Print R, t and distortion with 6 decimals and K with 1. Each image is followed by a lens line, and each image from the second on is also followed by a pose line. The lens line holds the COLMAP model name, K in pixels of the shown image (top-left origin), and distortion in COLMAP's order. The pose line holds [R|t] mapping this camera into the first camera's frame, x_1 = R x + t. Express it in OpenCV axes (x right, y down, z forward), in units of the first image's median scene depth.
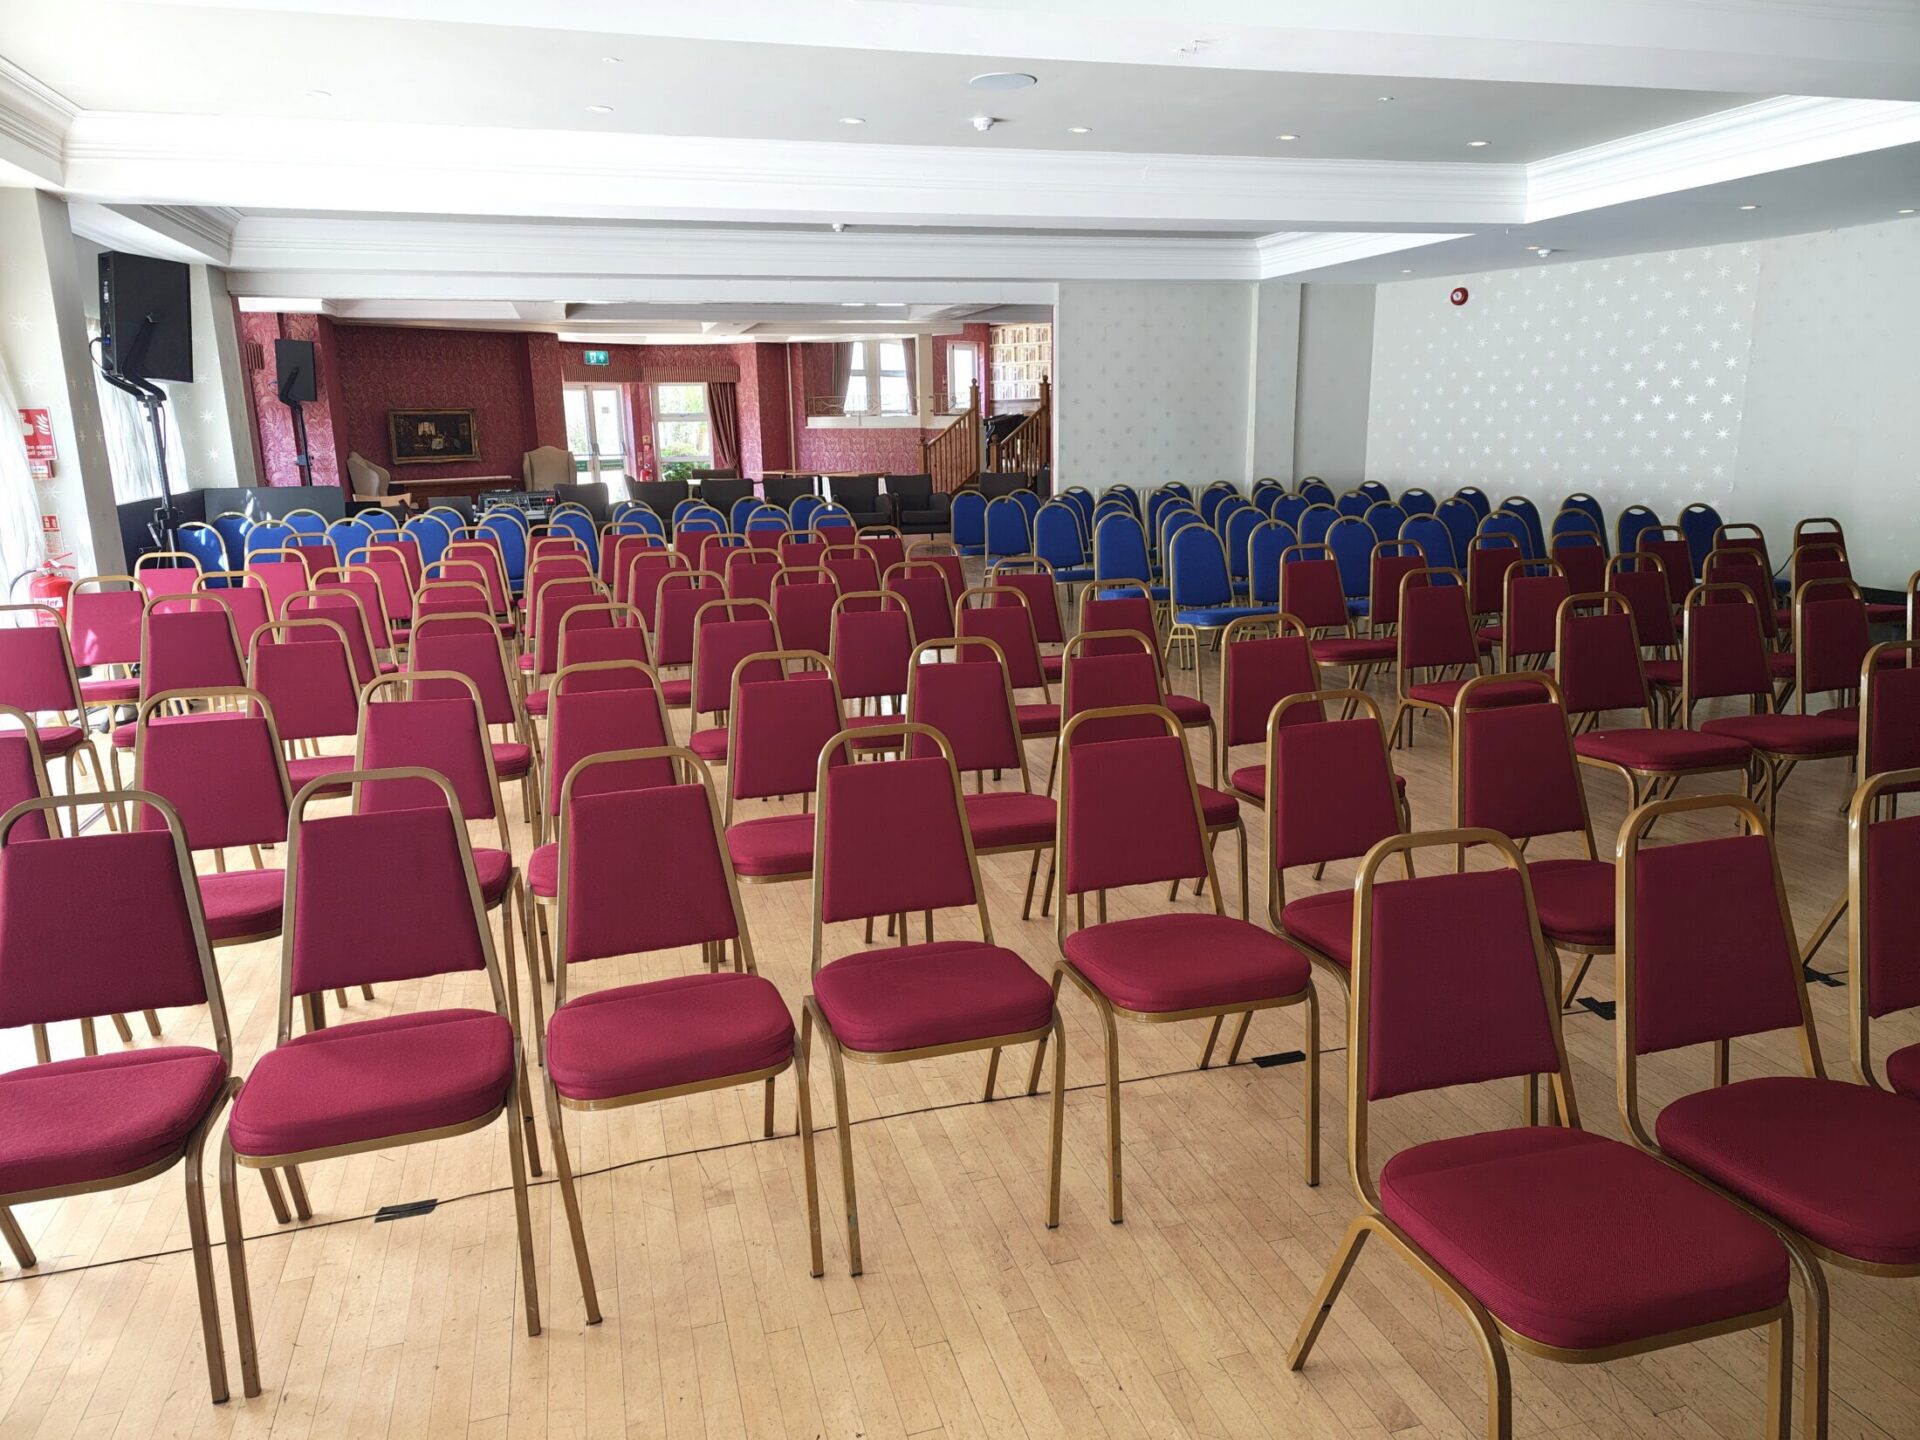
lens RADIAL K [[1331.1, 0, 964.0], [0, 1331.1, 707.6], [0, 0, 1]] dist [0.051732, 0.001127]
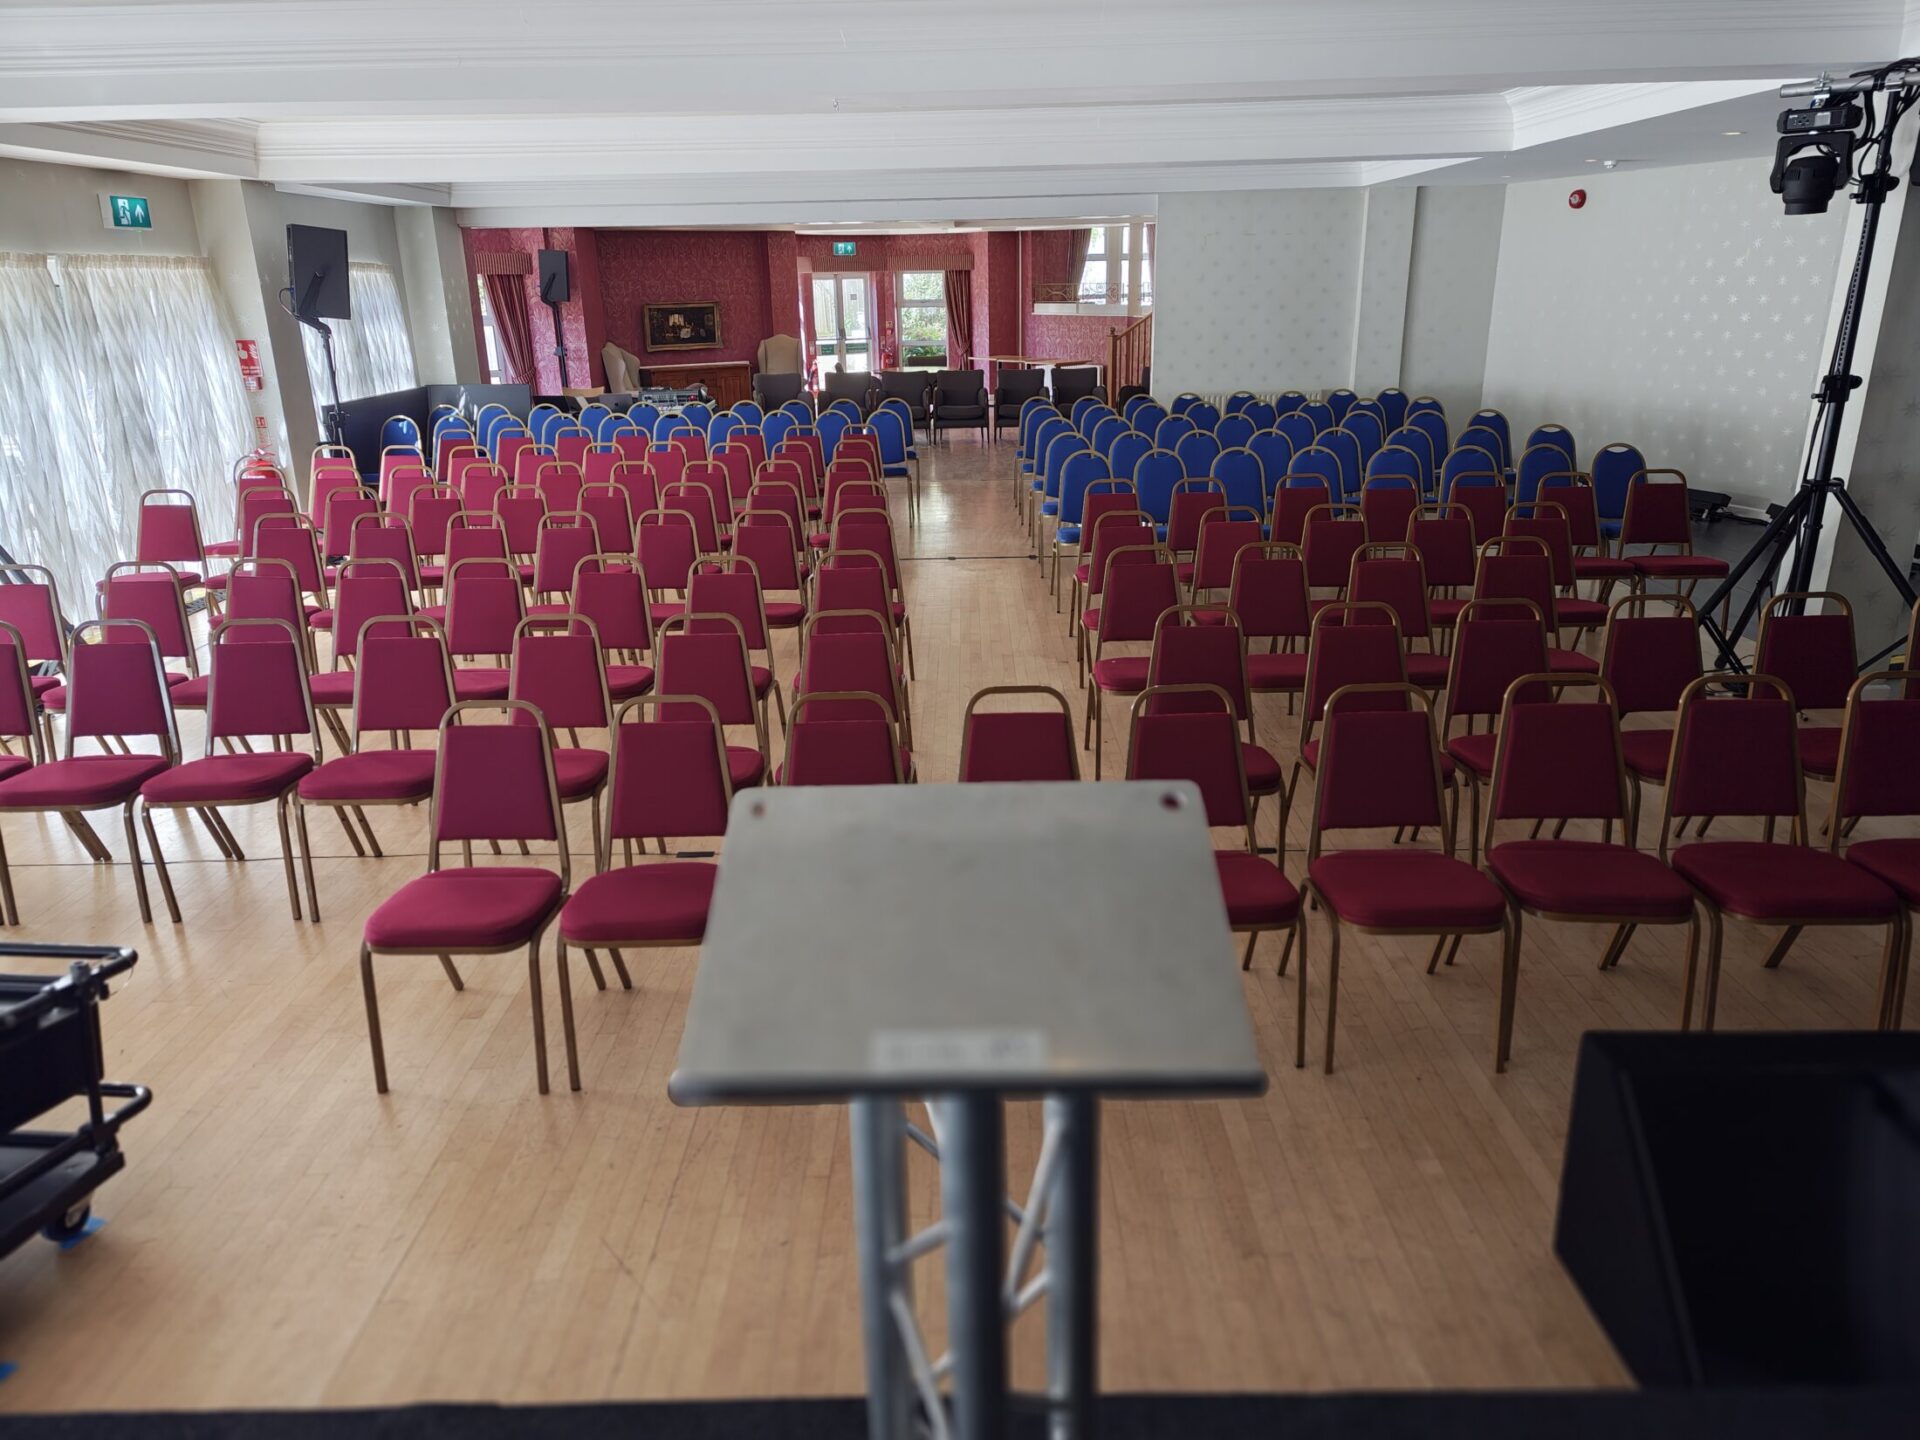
lens RADIAL K [[1331.1, 0, 956.1], [0, 1331.1, 726.6], [0, 0, 1]] dist [0.051732, 0.001127]
pose [[0.954605, 0.096402, -0.281844, 0.192484], [-0.063442, 0.990273, 0.123835, -0.017652], [0.291040, -0.100333, 0.951435, -0.069963]]
